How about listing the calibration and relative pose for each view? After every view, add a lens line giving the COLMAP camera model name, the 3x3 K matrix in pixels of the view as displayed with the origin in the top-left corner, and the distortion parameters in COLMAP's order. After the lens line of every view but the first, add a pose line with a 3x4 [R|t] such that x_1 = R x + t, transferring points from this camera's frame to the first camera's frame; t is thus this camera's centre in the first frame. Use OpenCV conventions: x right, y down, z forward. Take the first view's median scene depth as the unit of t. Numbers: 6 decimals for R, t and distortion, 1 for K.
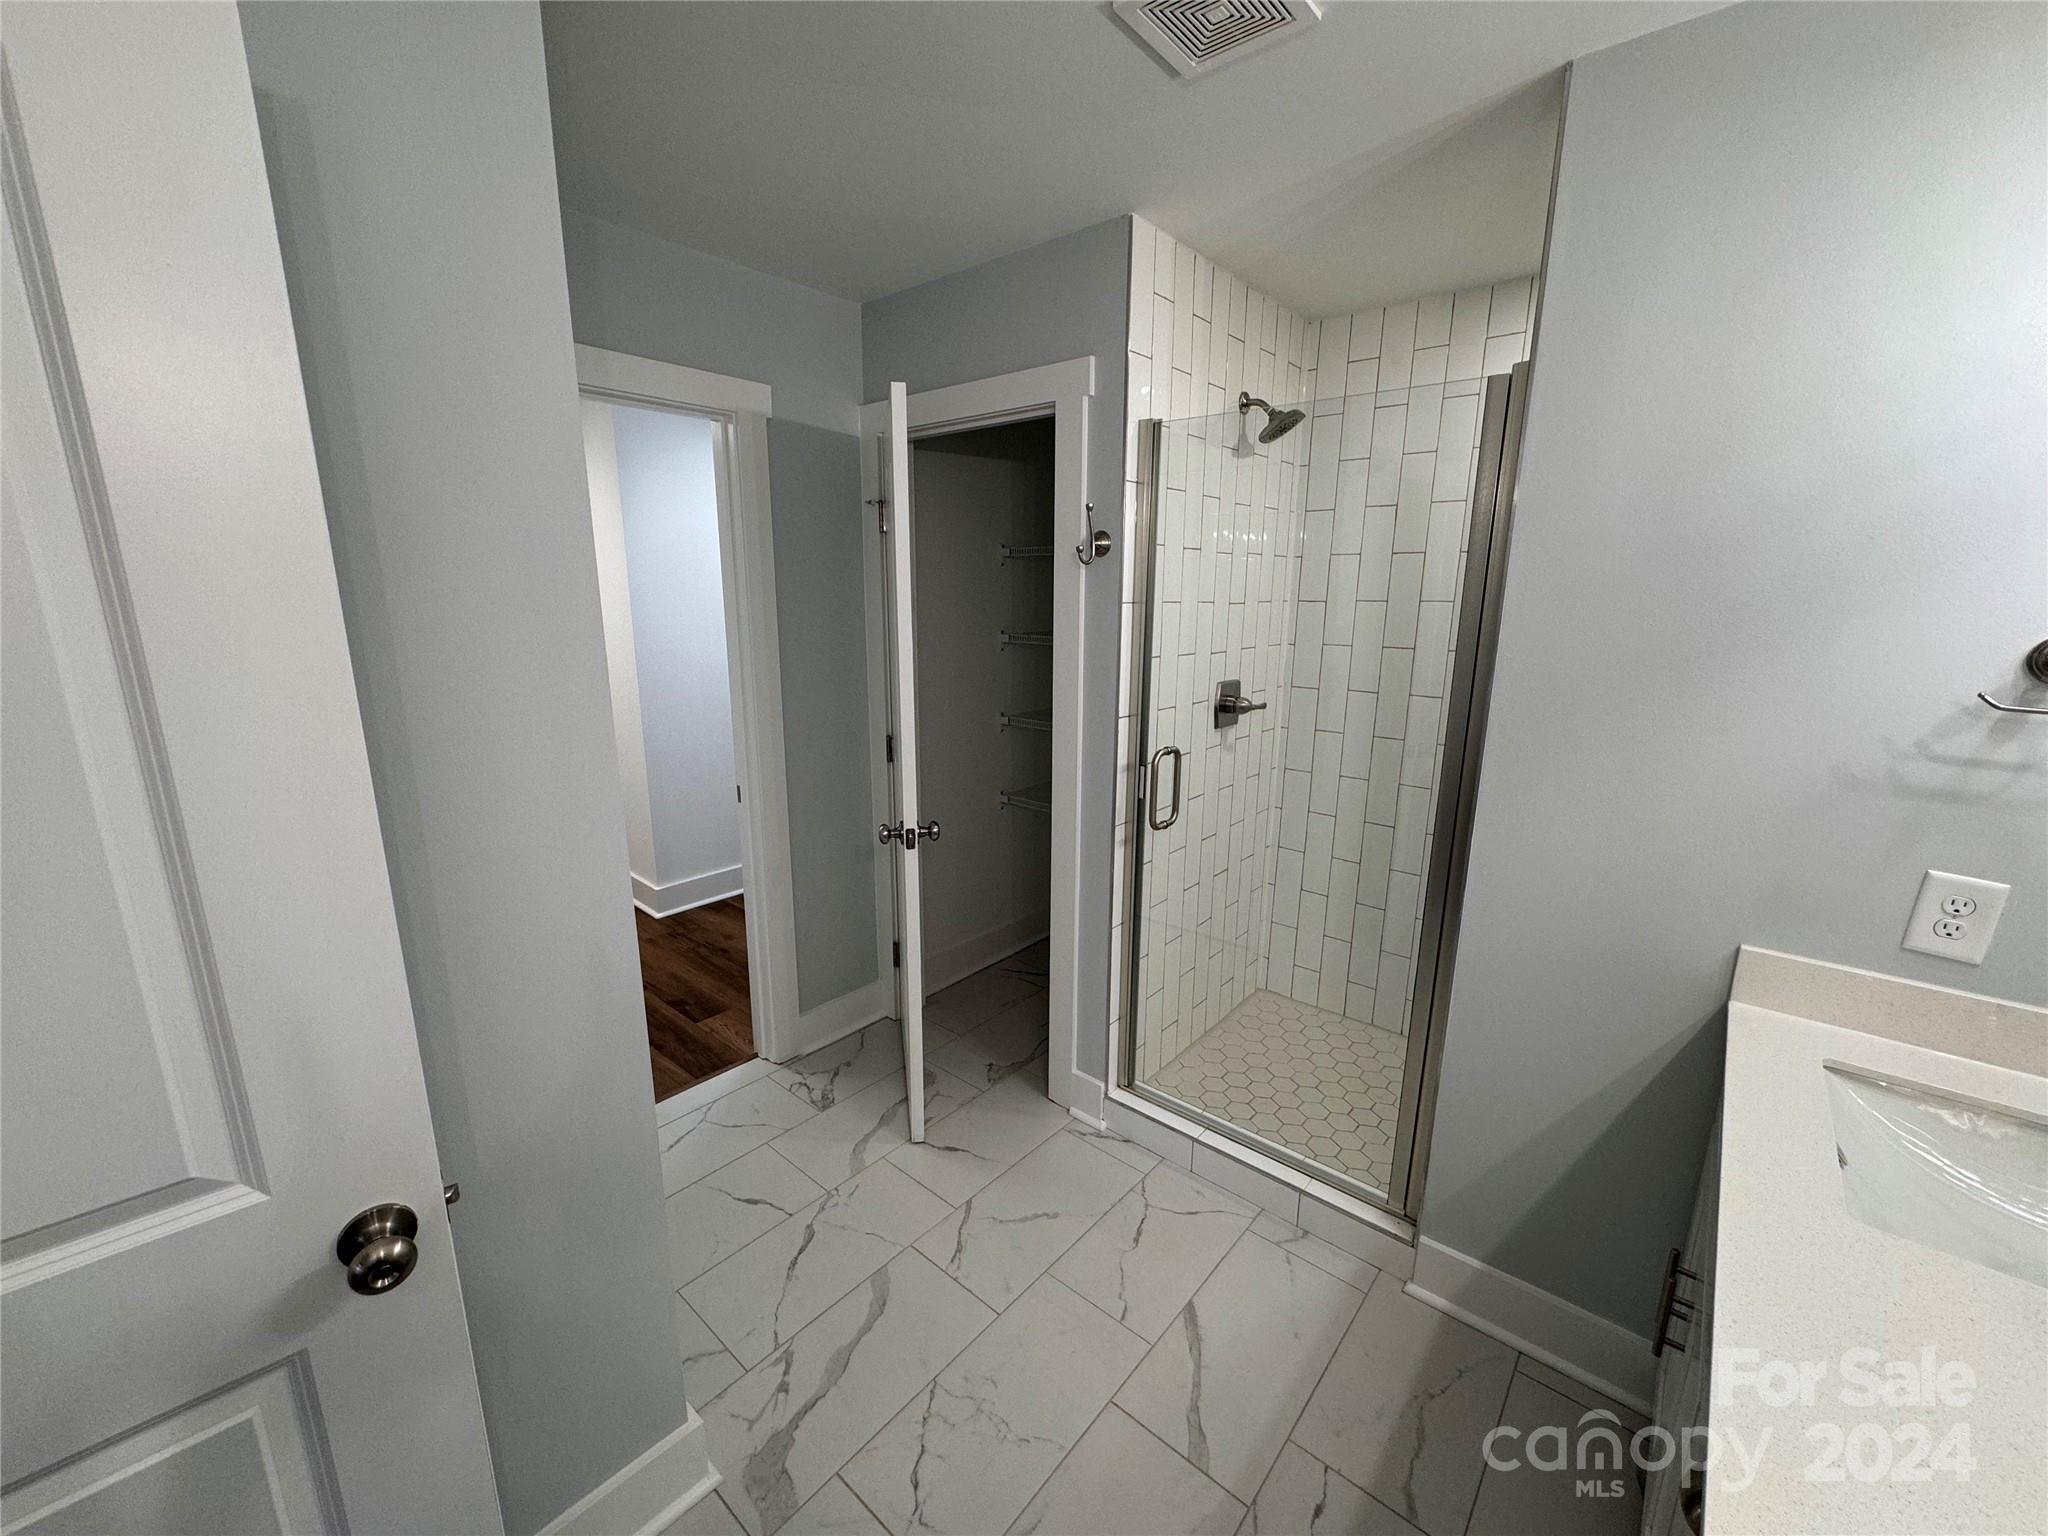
lens RADIAL K [[816.1, 0, 1018.3], [0, 816.1, 769.4], [0, 0, 1]] dist [-0.005566, 0.000733]
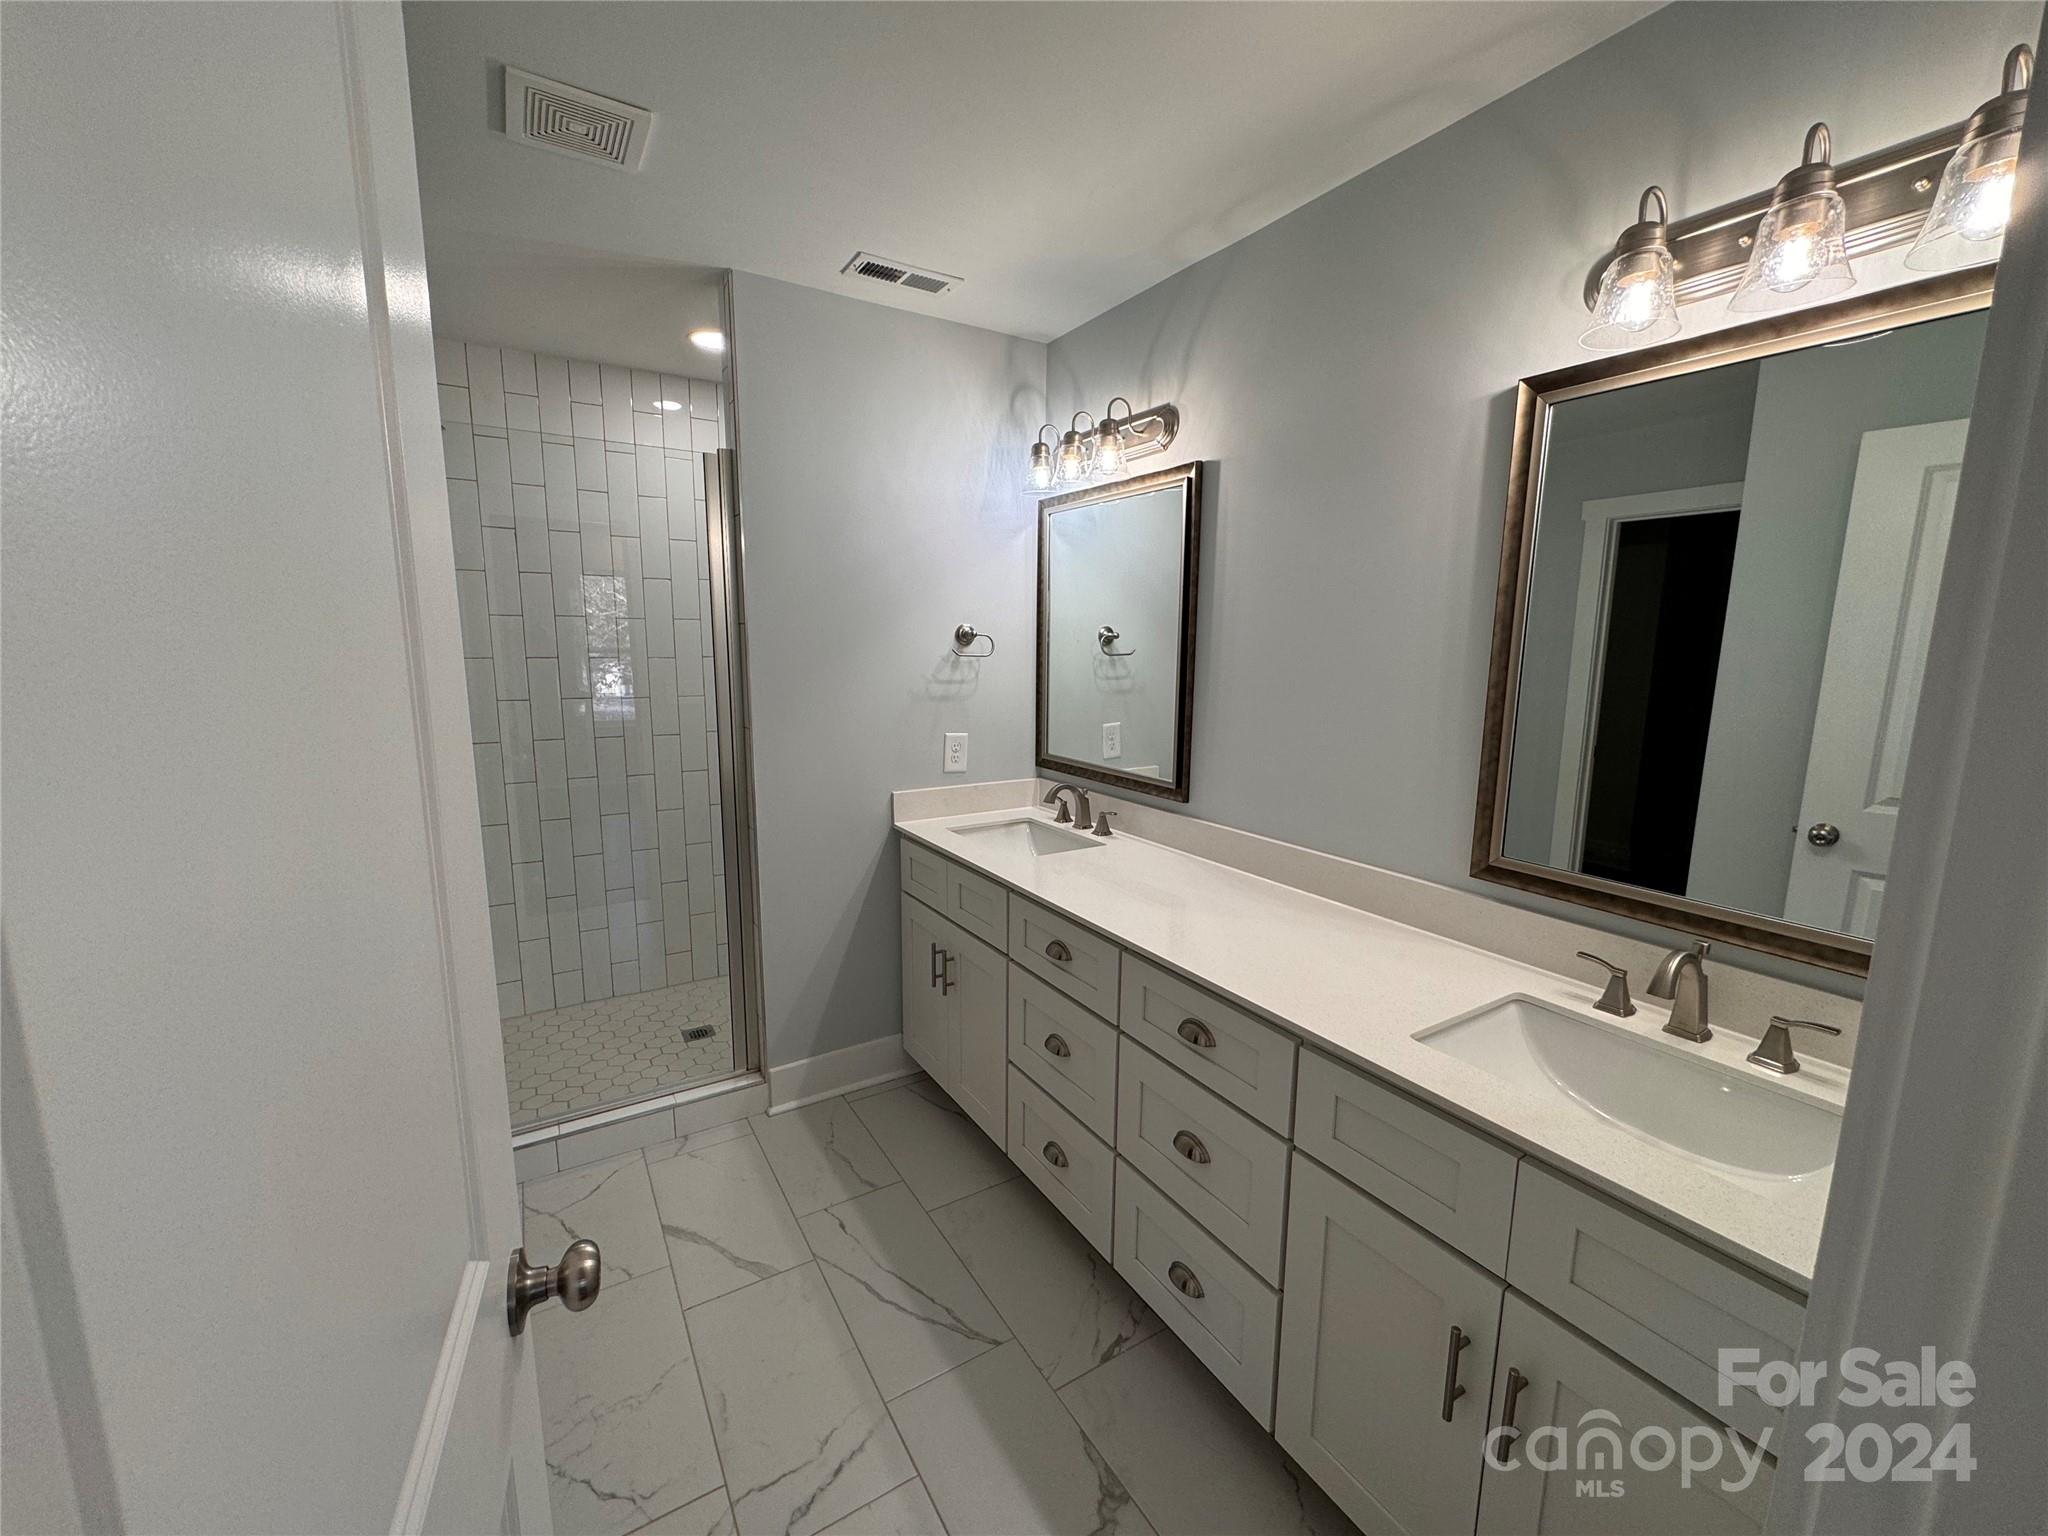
lens RADIAL K [[816.1, 0, 1031.4], [0, 816.1, 771.4], [0, 0, 1]] dist [-0.005566, 0.000733]
pose [[0.293372, -0.151282, 0.943953, -0.501575], [0.199344, 0.975376, 0.094364, 0.036207], [-0.934984, 0.160488, 0.316305, 0.064161]]
